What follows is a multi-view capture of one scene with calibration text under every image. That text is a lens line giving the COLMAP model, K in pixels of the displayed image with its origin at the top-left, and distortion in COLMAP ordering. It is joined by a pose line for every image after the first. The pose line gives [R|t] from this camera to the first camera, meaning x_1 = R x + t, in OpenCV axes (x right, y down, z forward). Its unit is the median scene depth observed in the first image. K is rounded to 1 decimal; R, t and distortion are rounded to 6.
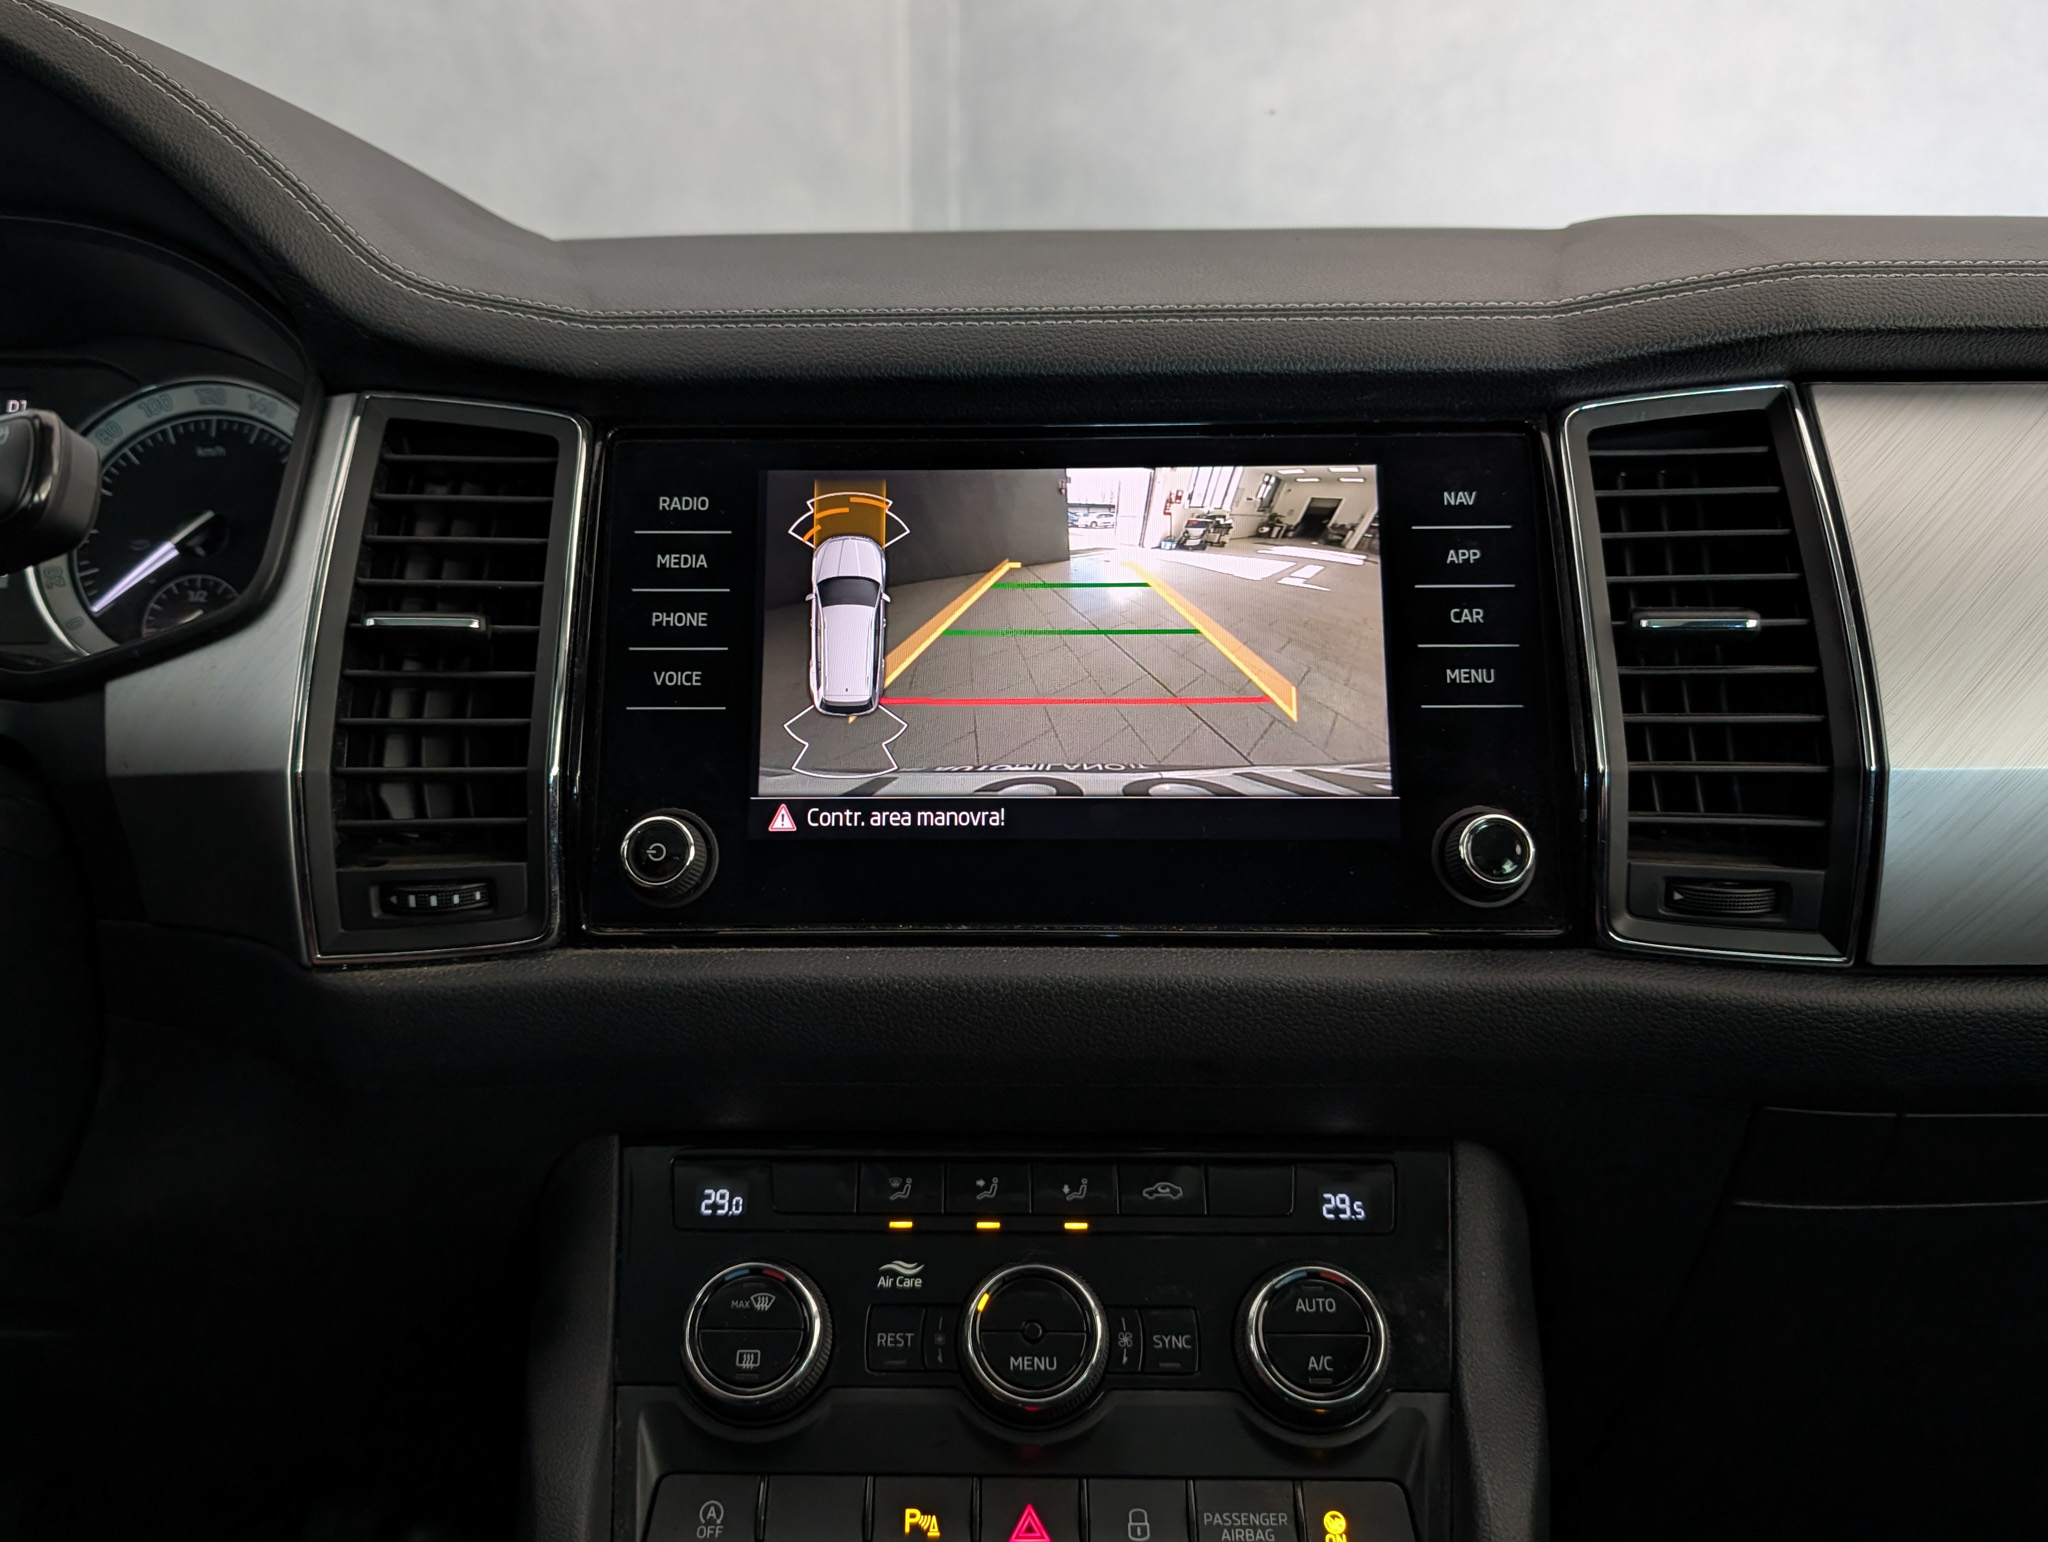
lens RADIAL K [[1525.5, 0, 1008.3], [0, 1525.5, 712.9], [0, 0, 1]] dist [-0.001210, -0.001838]
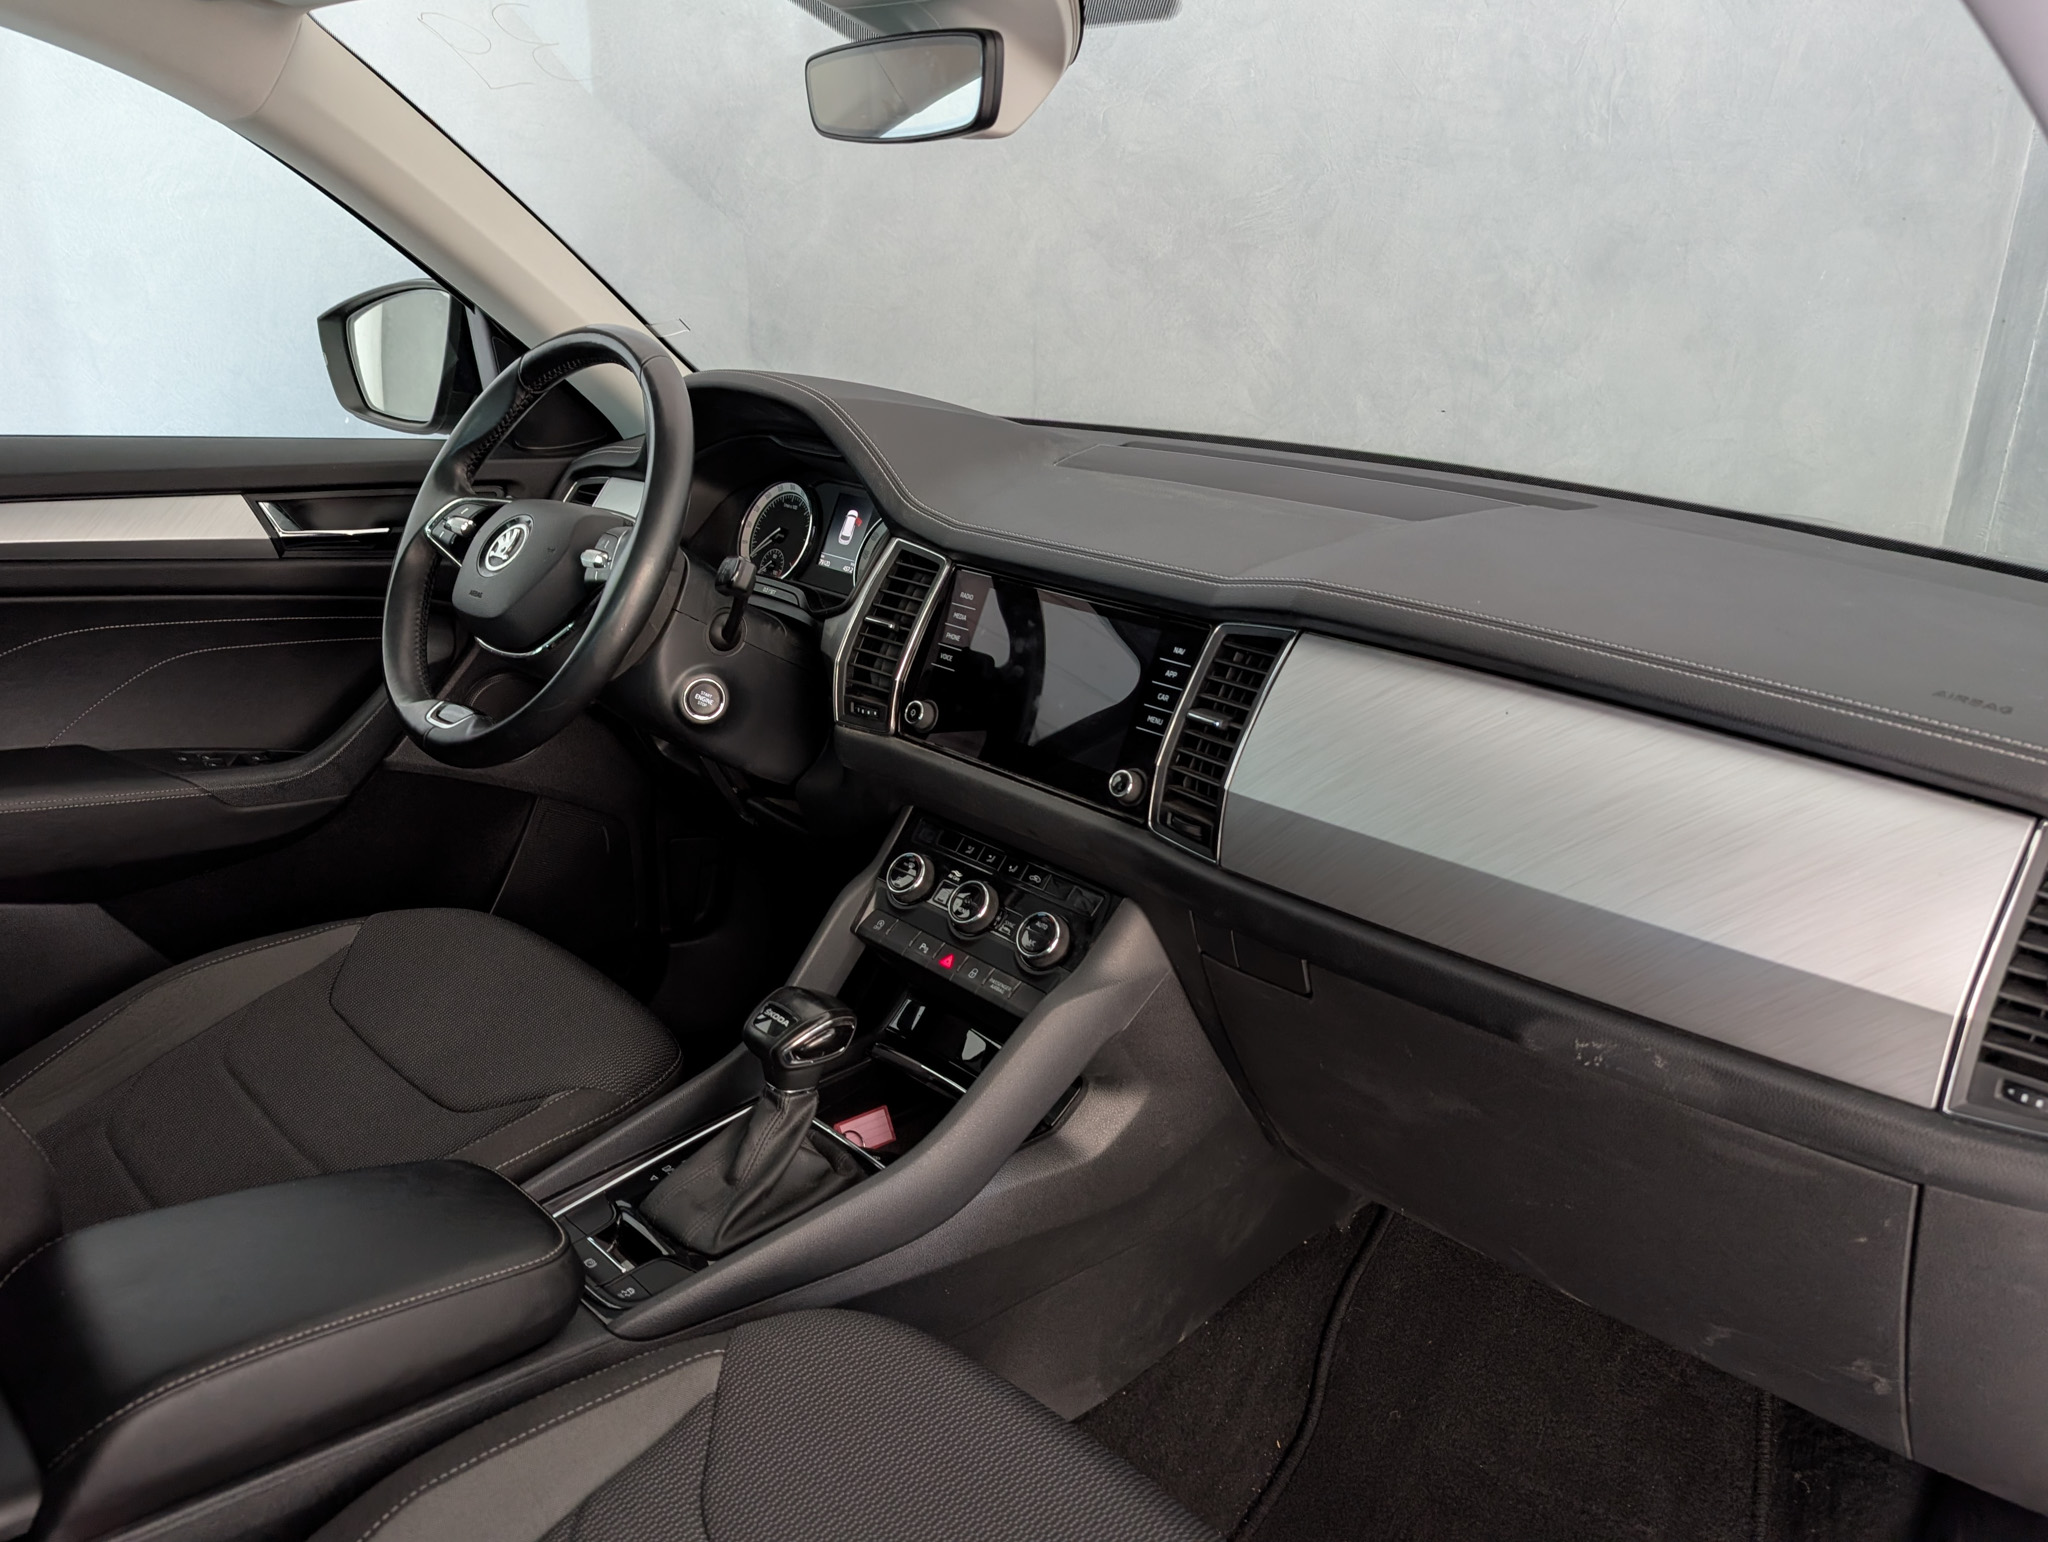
lens RADIAL K [[1410.9, 0, 1022.7], [0, 1410.9, 712.6], [0, 0, 1]] dist [0.006991, -0.008460]
pose [[0.726203, 0.235173, -0.646005, 1.700529], [-0.188090, 0.971784, 0.142330, -0.338641], [0.661250, 0.018146, 0.749946, -0.932542]]
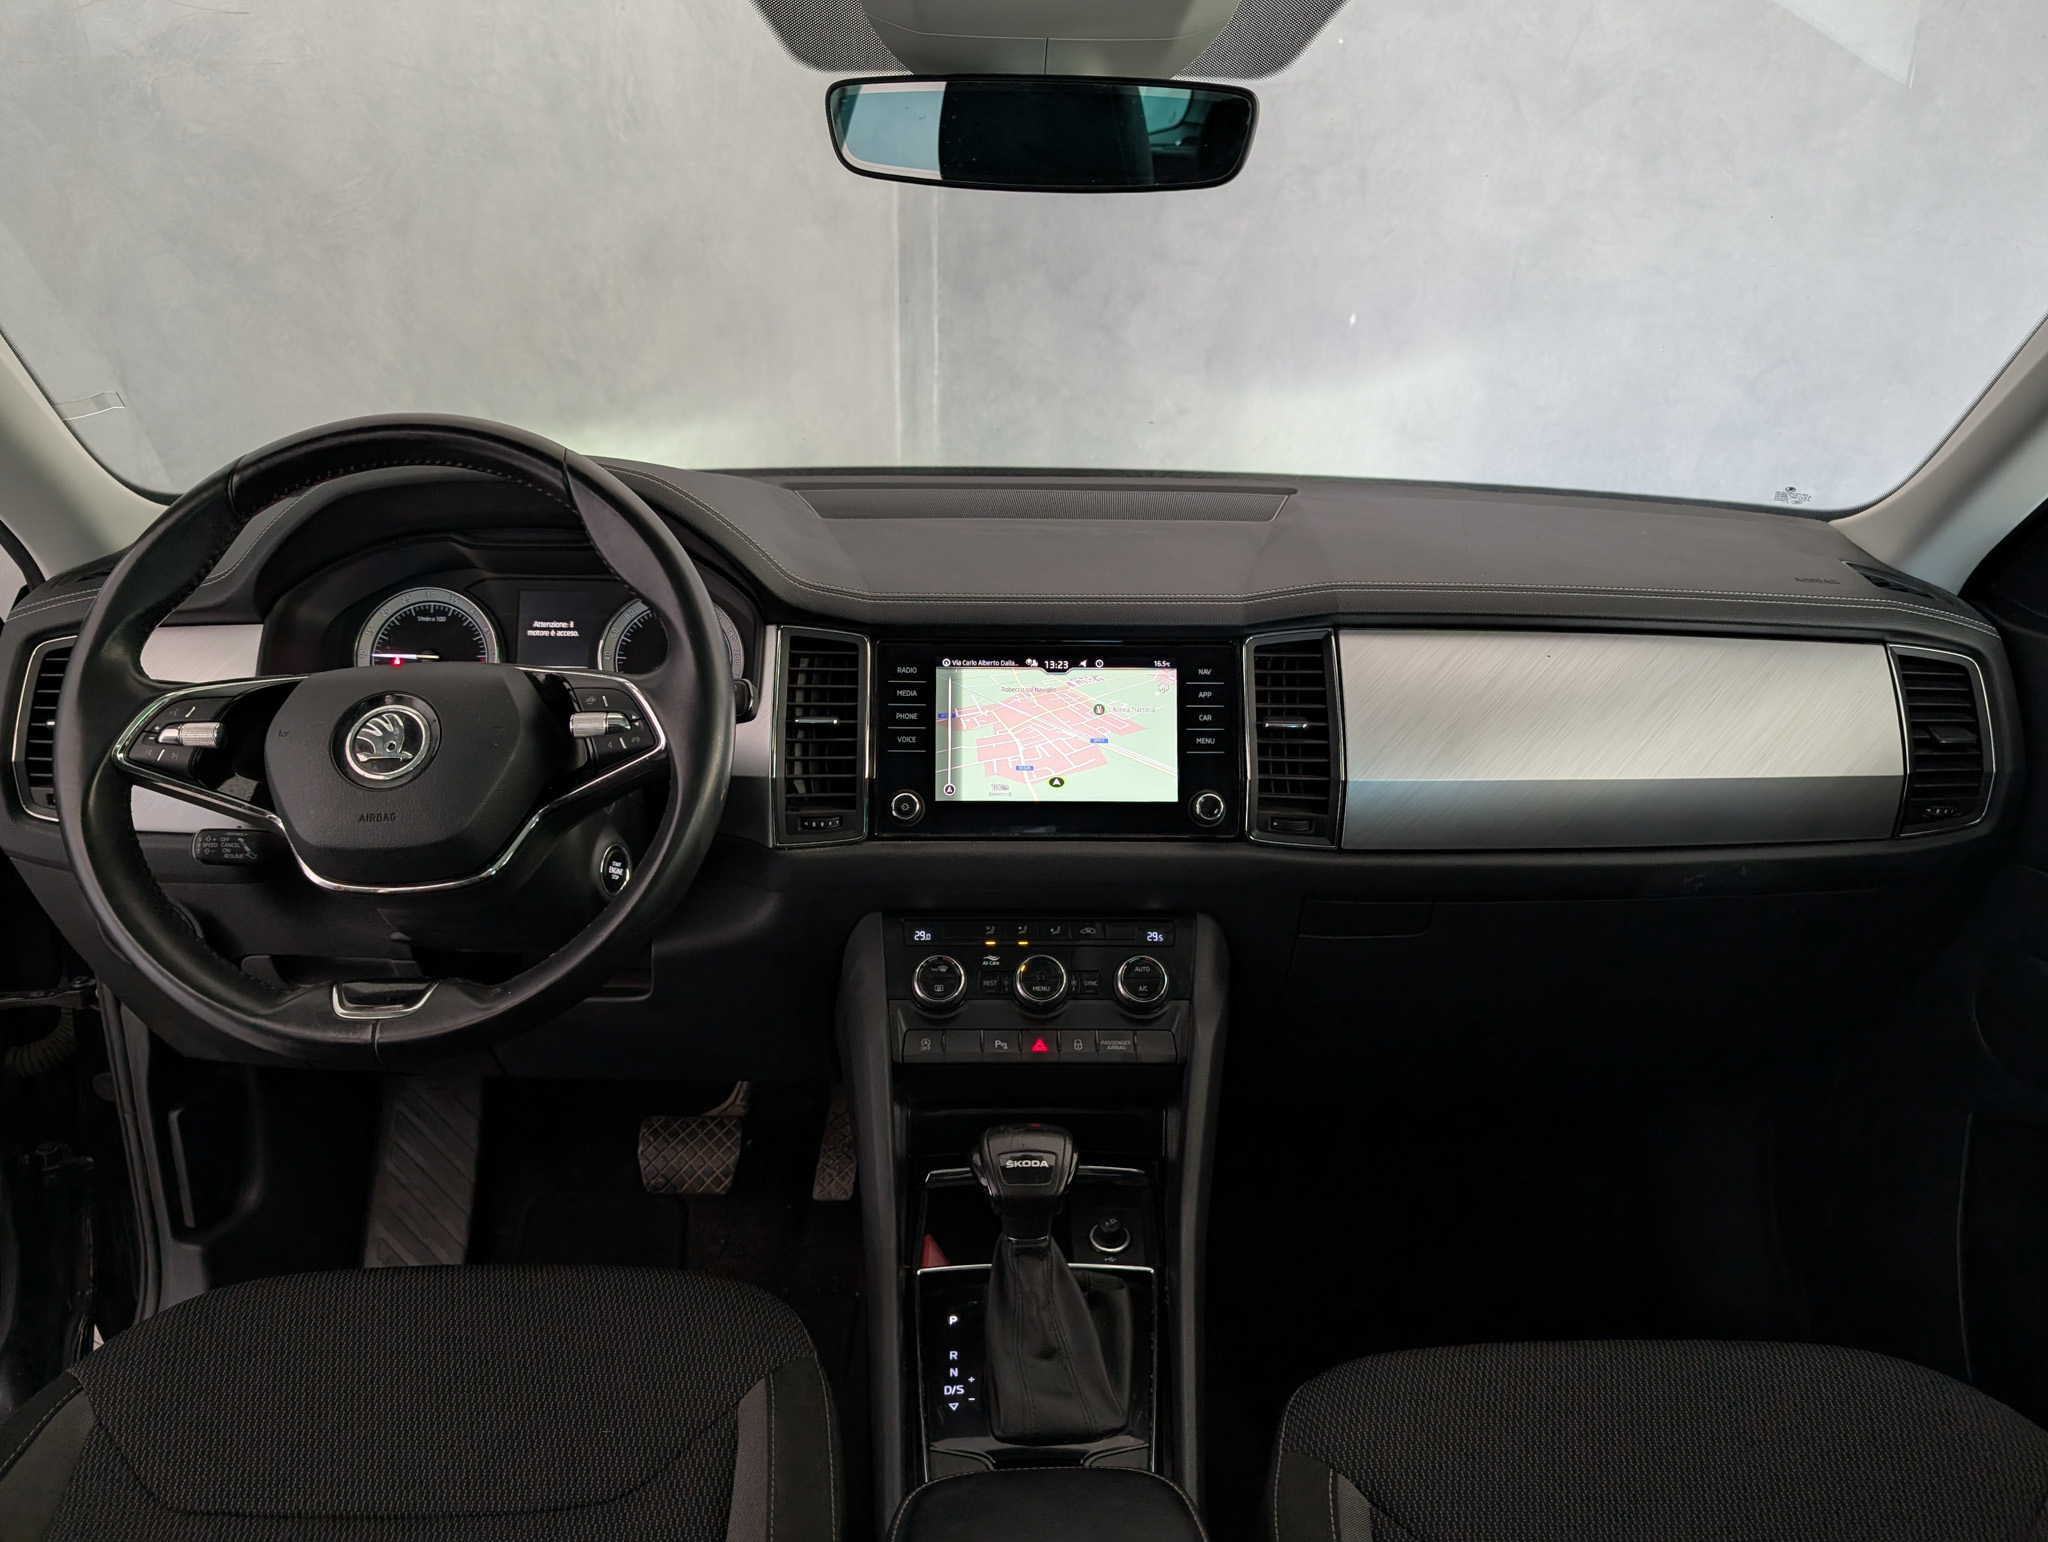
lens RADIAL K [[1410.9, 0, 1022.7], [0, 1410.9, 712.6], [0, 0, 1]] dist [0.006991, -0.008460]
pose [[0.998780, 0.007036, 0.048884, -0.142308], [-0.010704, 0.997112, 0.075192, -0.263770], [-0.048213, -0.075623, 0.995970, -1.483967]]
